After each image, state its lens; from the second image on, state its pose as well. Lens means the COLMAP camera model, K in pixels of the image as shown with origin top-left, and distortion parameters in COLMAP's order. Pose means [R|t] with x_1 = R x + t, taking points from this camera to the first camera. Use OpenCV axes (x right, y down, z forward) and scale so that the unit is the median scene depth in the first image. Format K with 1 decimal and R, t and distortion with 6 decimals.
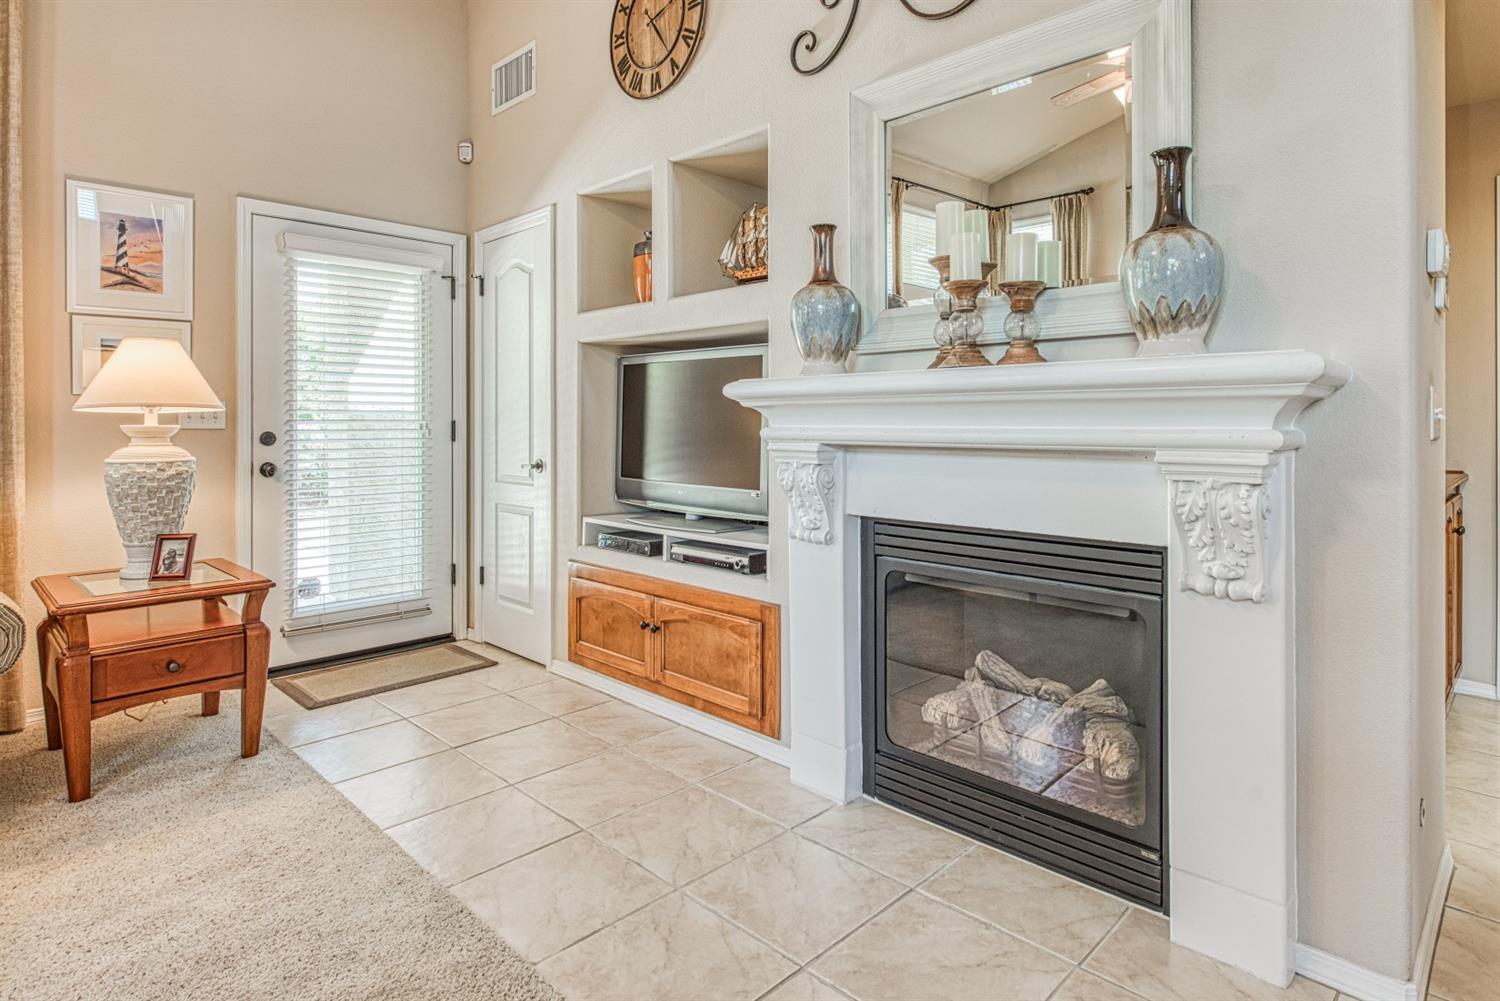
lens RADIAL K [[808.0, 0, 756.3], [0, 808.0, 420.0], [0, 0, 1]] dist [-0.002054, -0.000948]
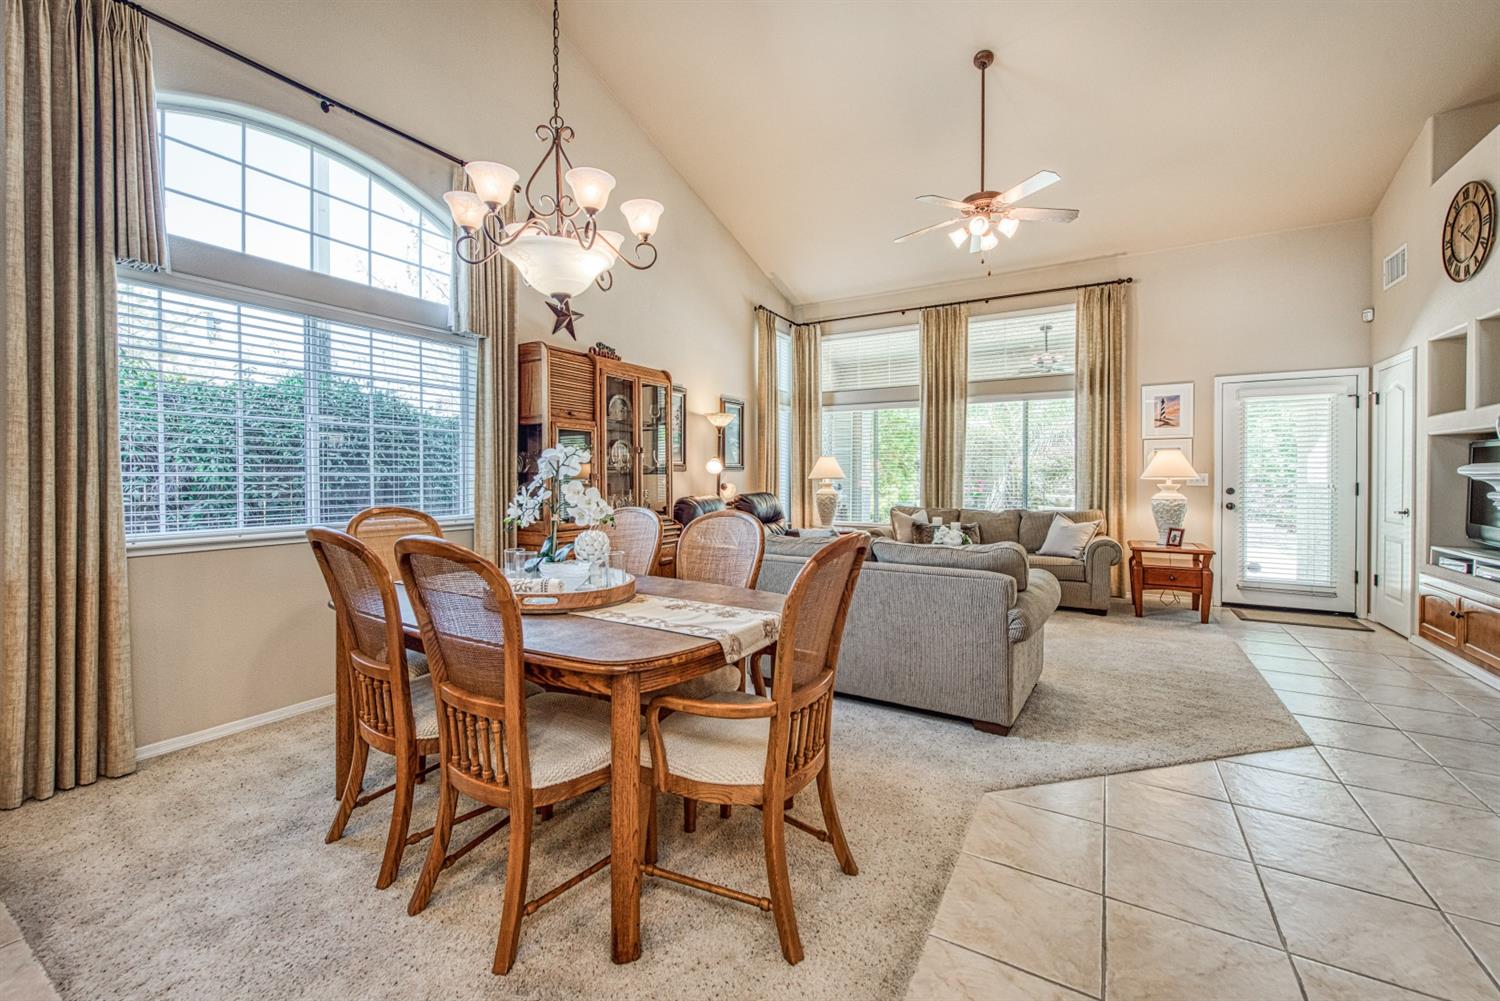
lens RADIAL K [[594.2, 0, 754.6], [0, 594.2, 484.3], [0, 0, 1]] dist [-0.007107, -0.000349]
pose [[0.238350, 0.014104, -0.971077, 0.631252], [0.002030, 0.999885, 0.015021, -0.021281], [0.971177, -0.005551, 0.238294, -0.595041]]
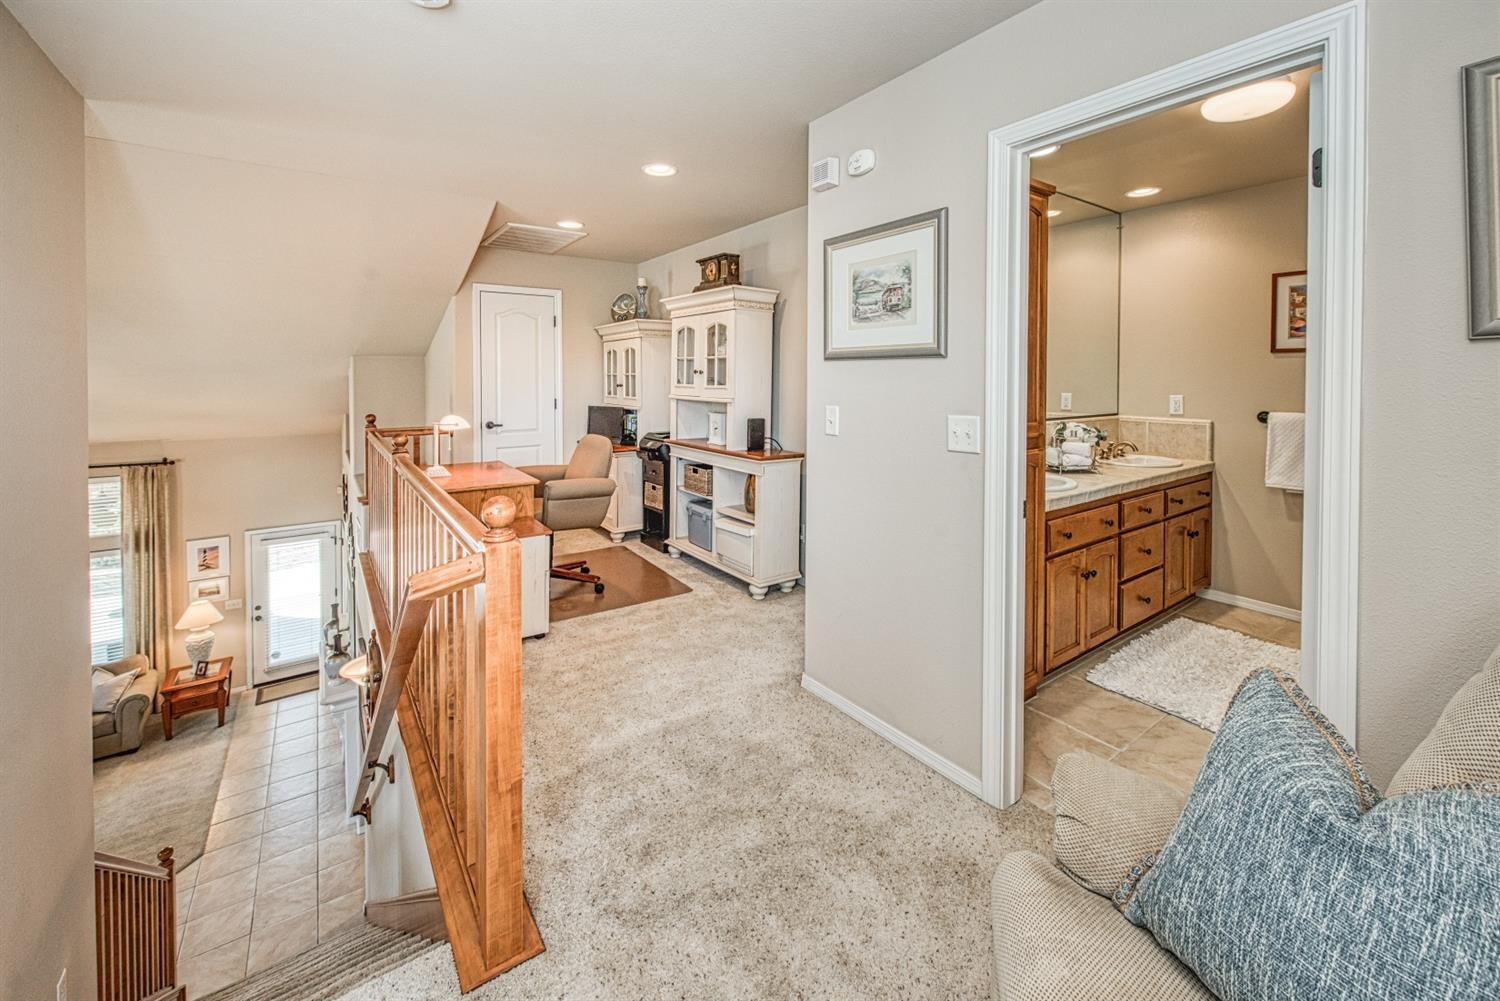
lens RADIAL K [[602.7, 0, 751.4], [0, 602.7, 388.4], [0, 0, 1]] dist [0.000998, 0.000136]
pose [[0.986196, 0.006001, -0.165475, 1.744515], [-0.003202, 0.999847, 0.017173, -0.930501], [0.165553, -0.016406, 0.986064, -0.994021]]
